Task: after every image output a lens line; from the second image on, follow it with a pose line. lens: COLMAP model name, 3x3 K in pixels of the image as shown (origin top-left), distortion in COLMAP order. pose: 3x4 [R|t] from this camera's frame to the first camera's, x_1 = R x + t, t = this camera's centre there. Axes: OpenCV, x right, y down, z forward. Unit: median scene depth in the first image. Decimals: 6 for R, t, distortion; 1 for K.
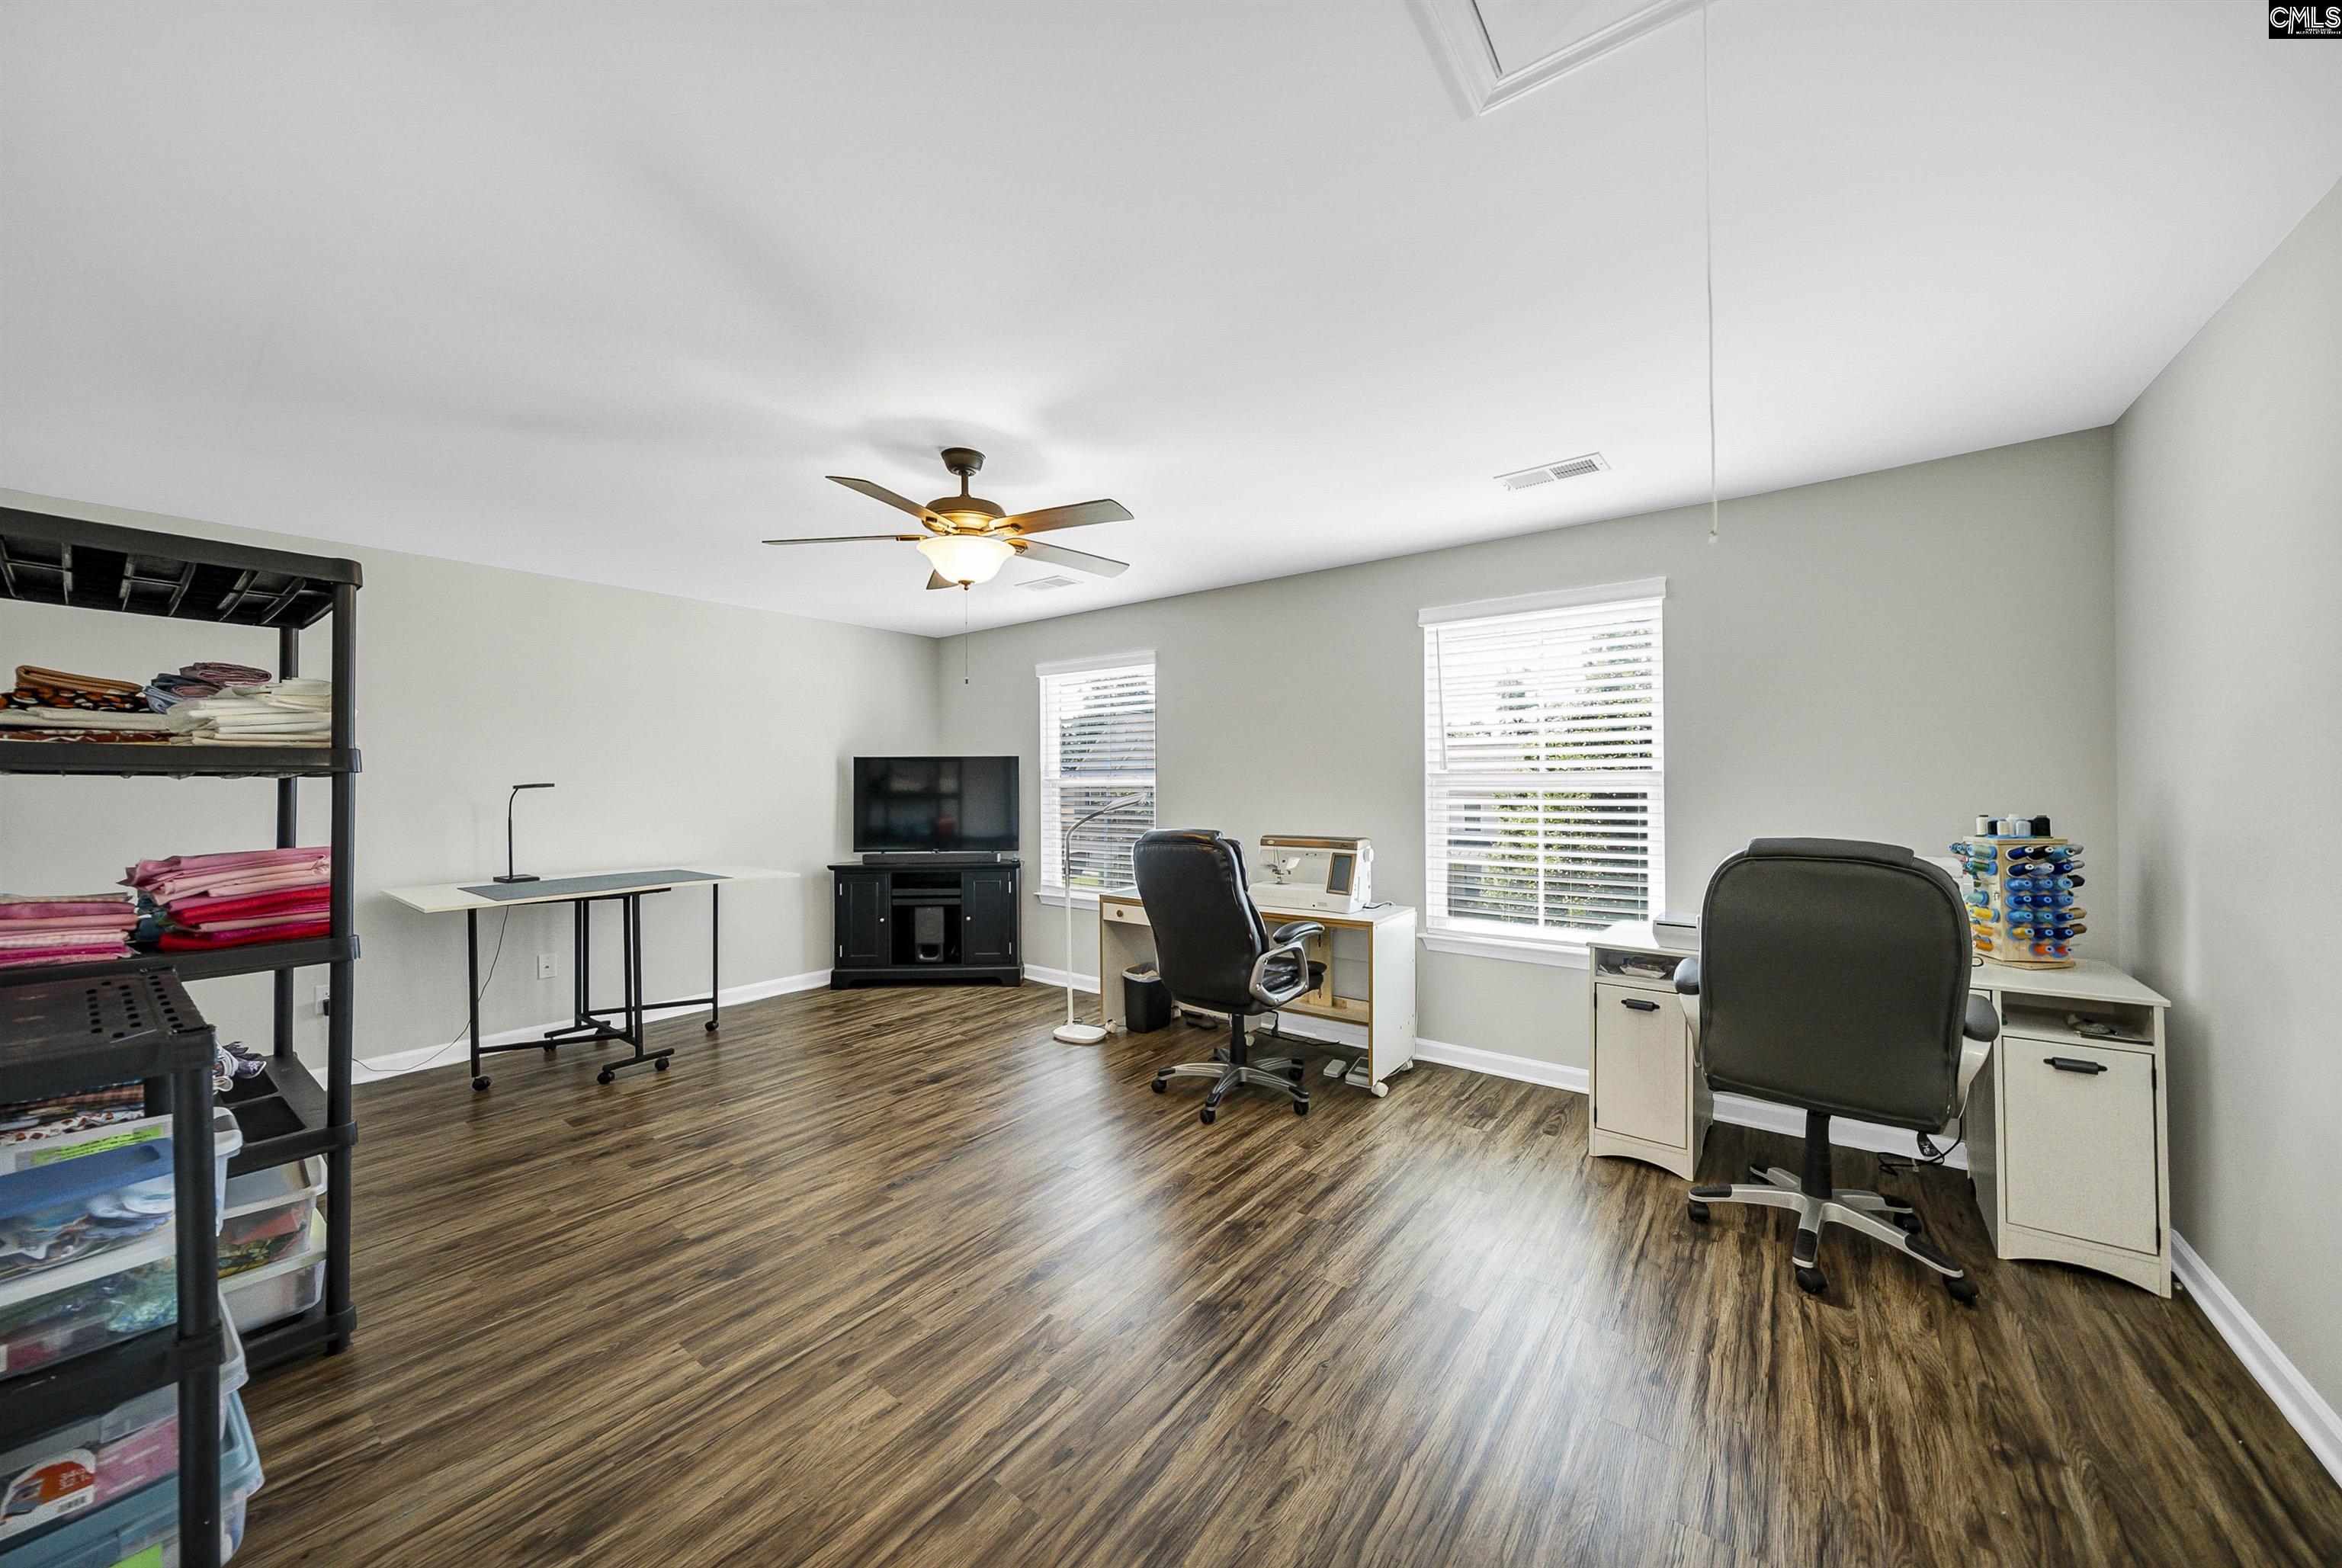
lens RADIAL K [[827.9, 0, 1167.3], [0, 827.9, 780.6], [0, 0, 1]] dist [-0.005832, 0.001763]
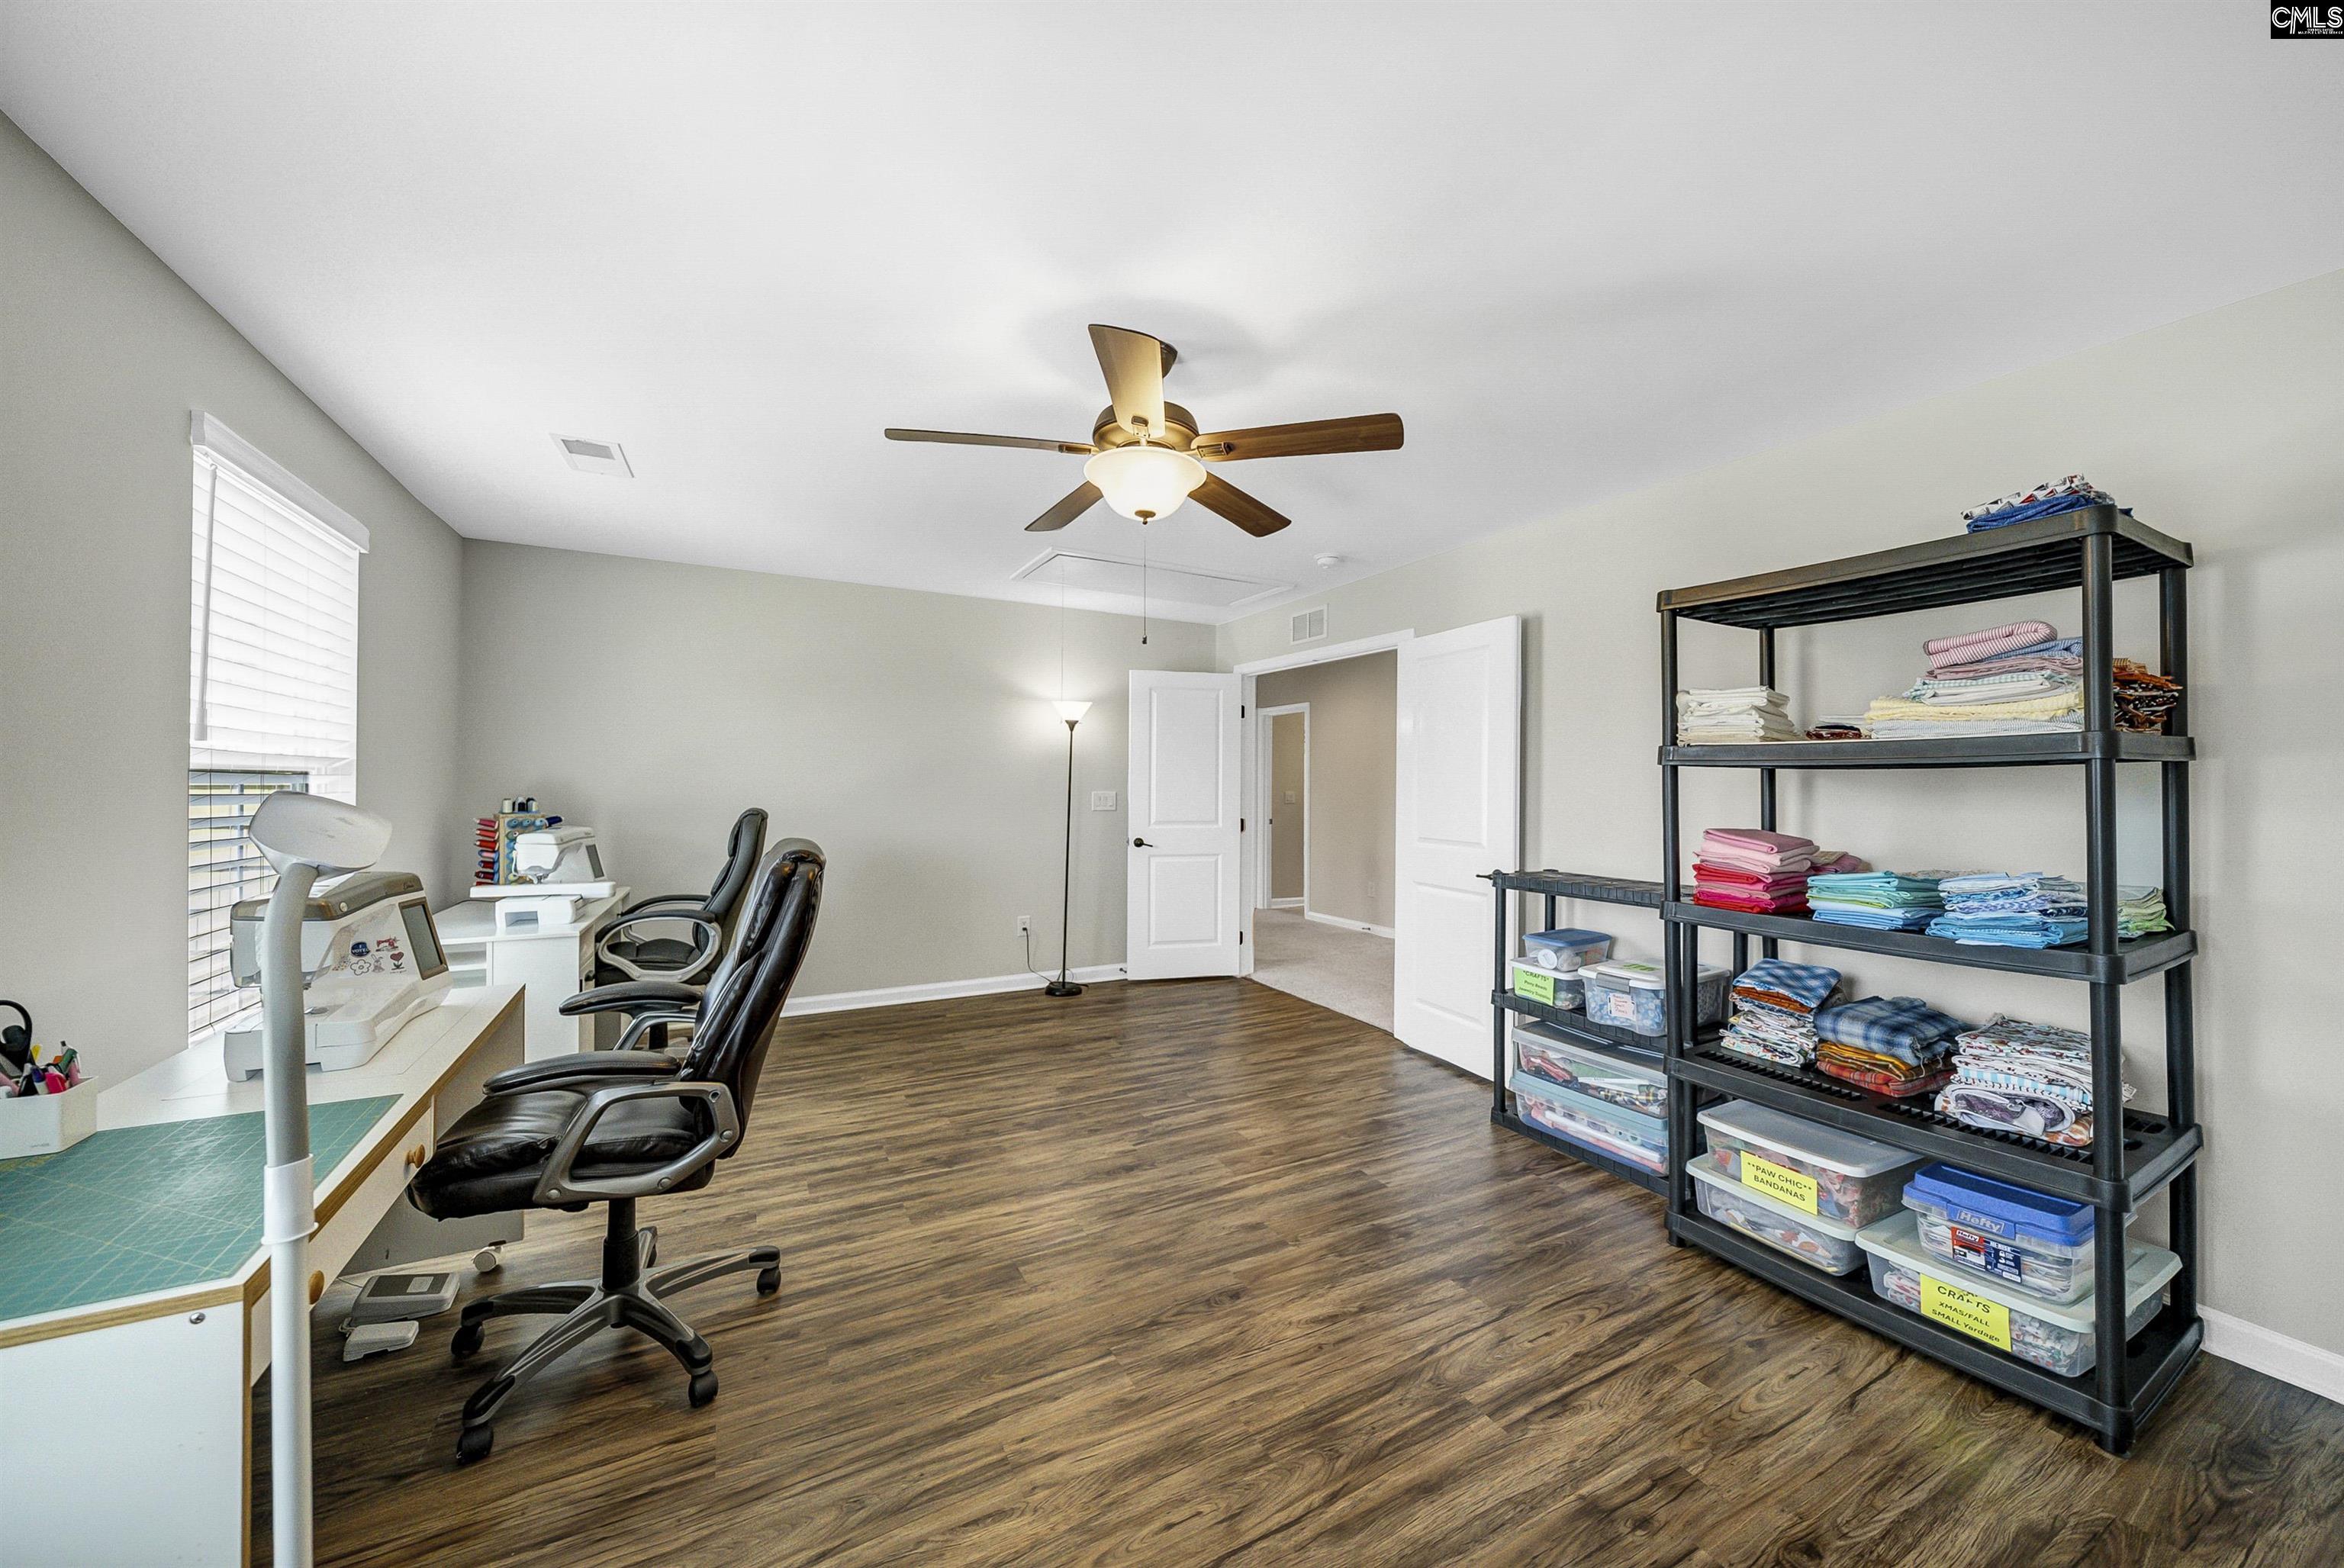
lens RADIAL K [[828.6, 0, 1157.6], [0, 828.6, 782.6], [0, 0, 1]] dist [-0.005832, 0.001763]
pose [[-0.907475, -0.000060, 0.420106, -0.331196], [-0.003429, 0.999968, -0.007265, 0.011342], [-0.420092, -0.008033, -0.907446, 0.968712]]
